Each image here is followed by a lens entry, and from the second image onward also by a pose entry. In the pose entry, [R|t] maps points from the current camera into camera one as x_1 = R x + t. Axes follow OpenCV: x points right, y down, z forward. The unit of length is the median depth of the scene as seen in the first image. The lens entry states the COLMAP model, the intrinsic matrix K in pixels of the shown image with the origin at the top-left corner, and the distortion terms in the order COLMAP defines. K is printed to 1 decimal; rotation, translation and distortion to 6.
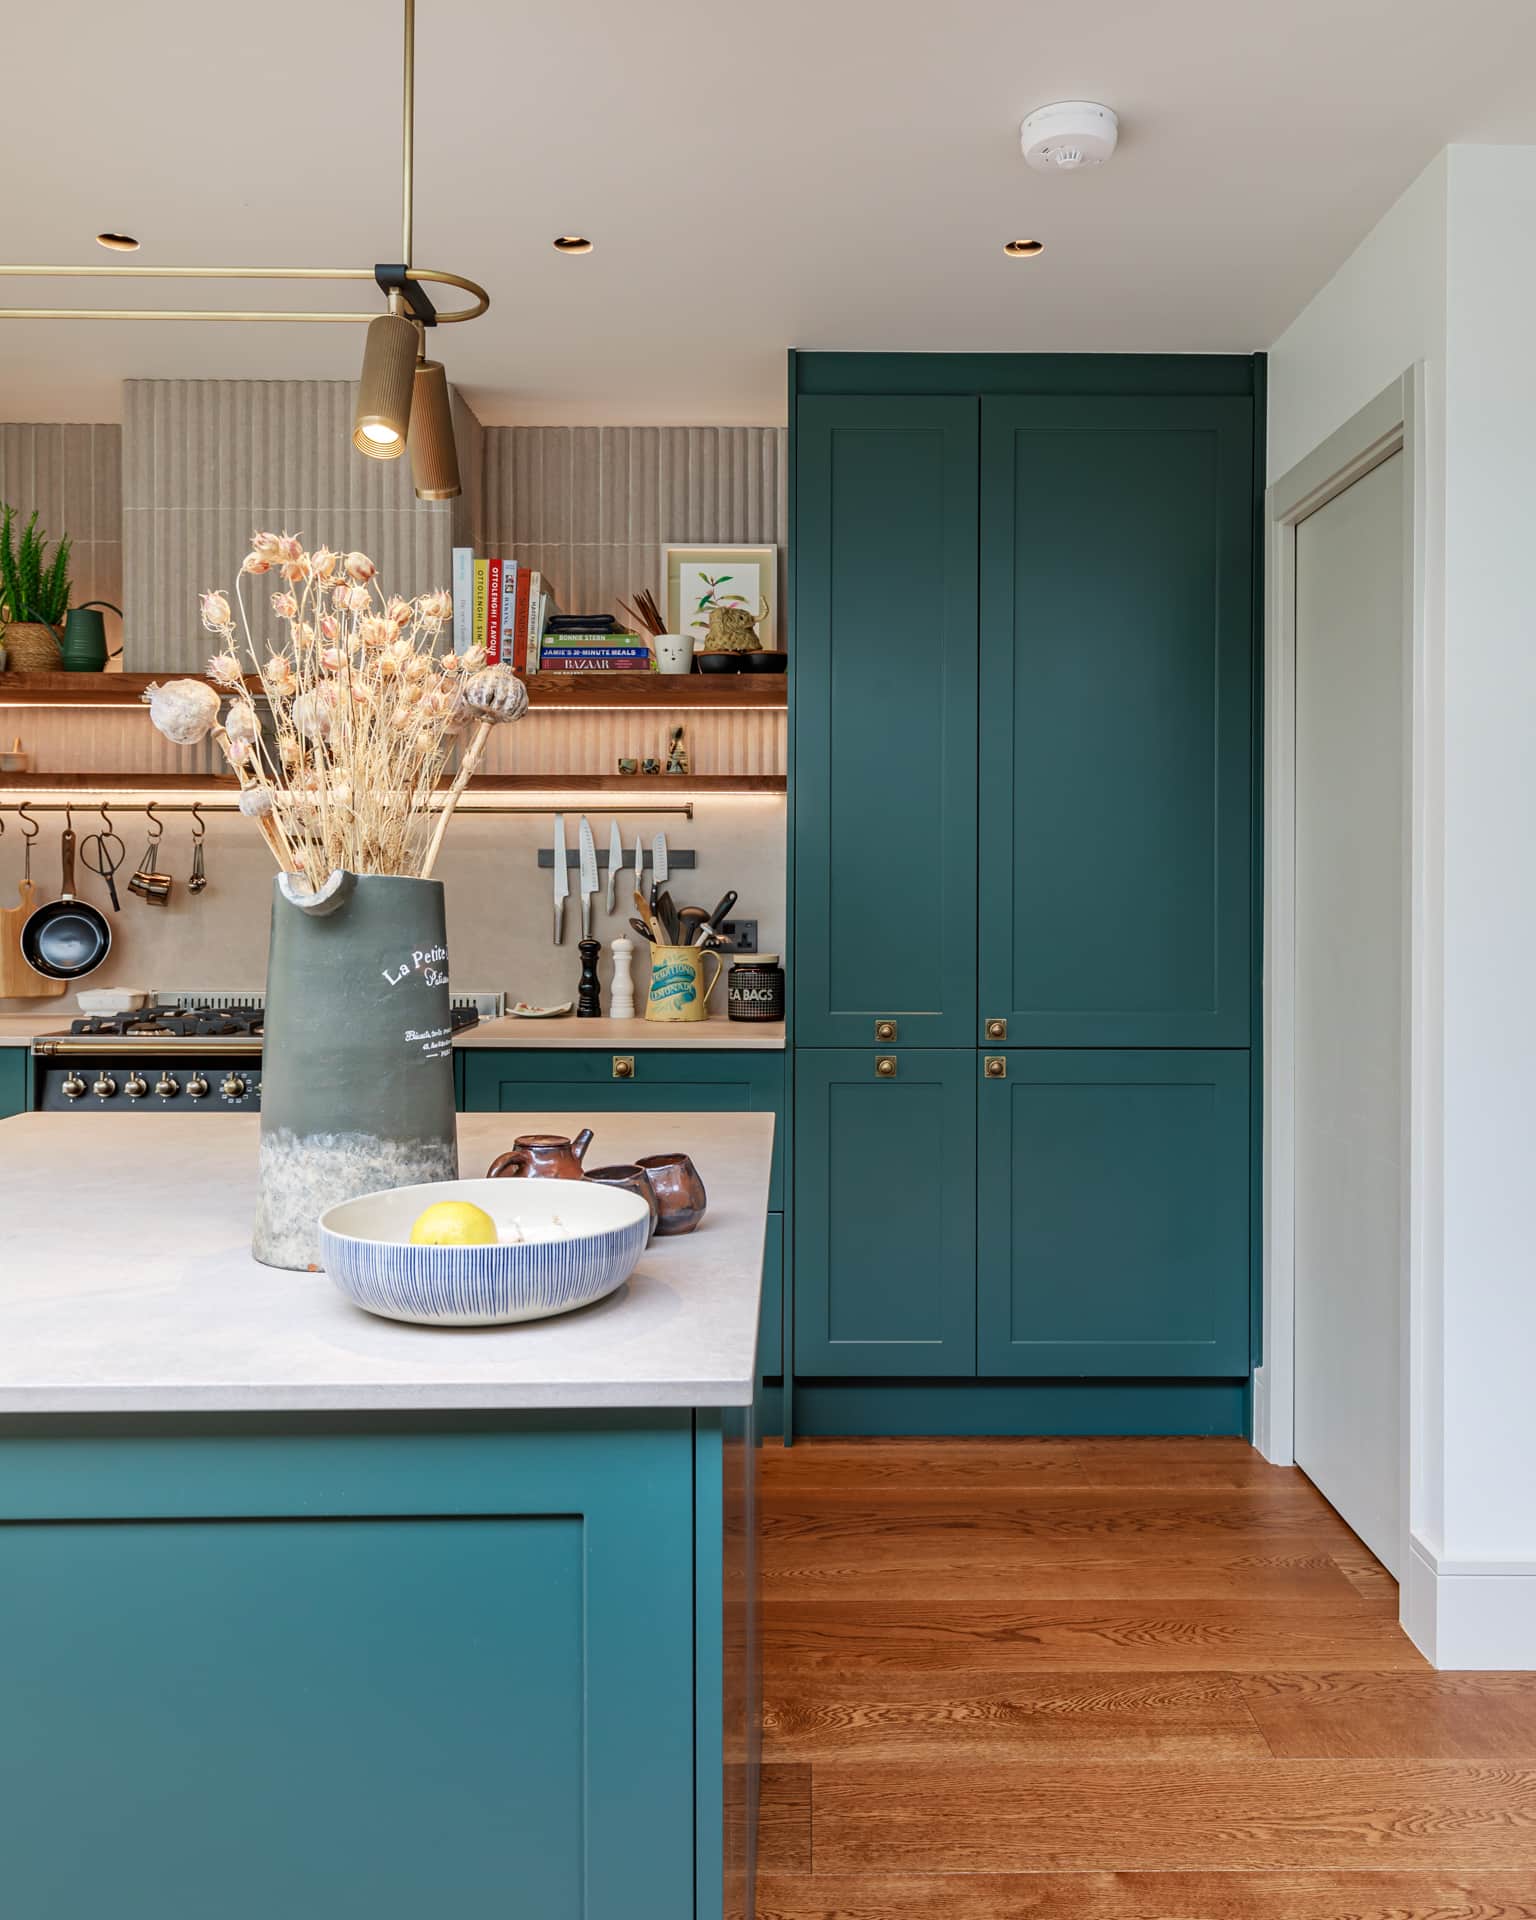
lens RADIAL K [[1471.4, 0, 745.5], [0, 1471.4, 869.8], [0, 0, 1]] dist [0.017232, 0.012011]
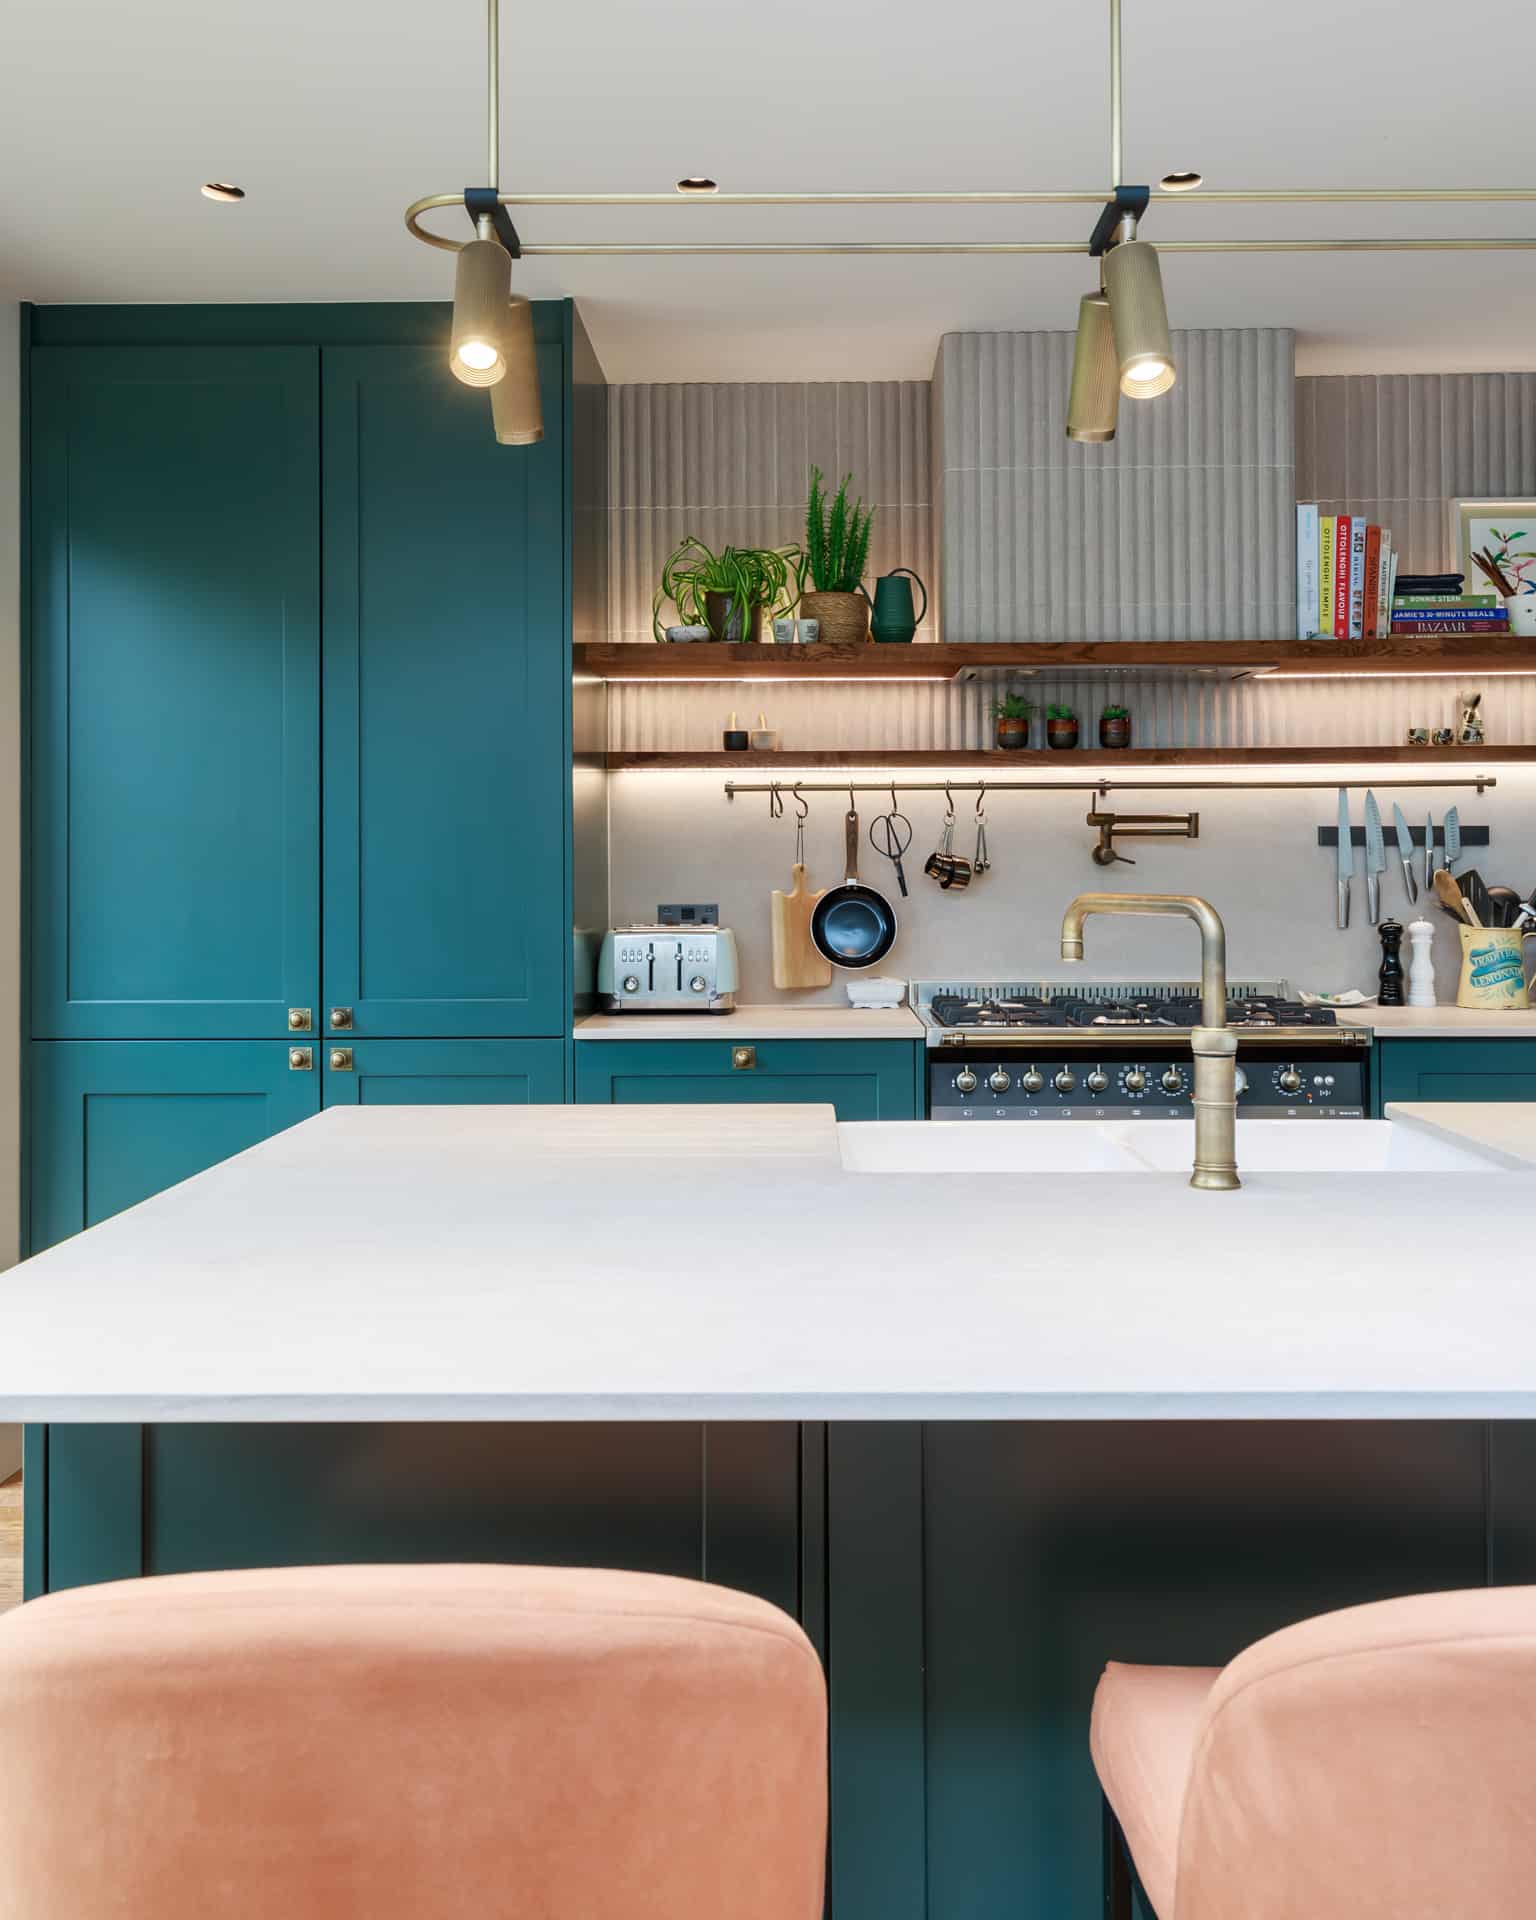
lens RADIAL K [[1605.6, 0, 720.9], [0, 1605.6, 870.4], [0, 0, 1]] dist [0.001781, -0.007735]
pose [[0.999663, -0.009323, -0.024232, -0.520211], [0.009433, 0.999946, 0.004413, 0.006020], [0.024190, -0.004640, 0.999697, -0.030761]]
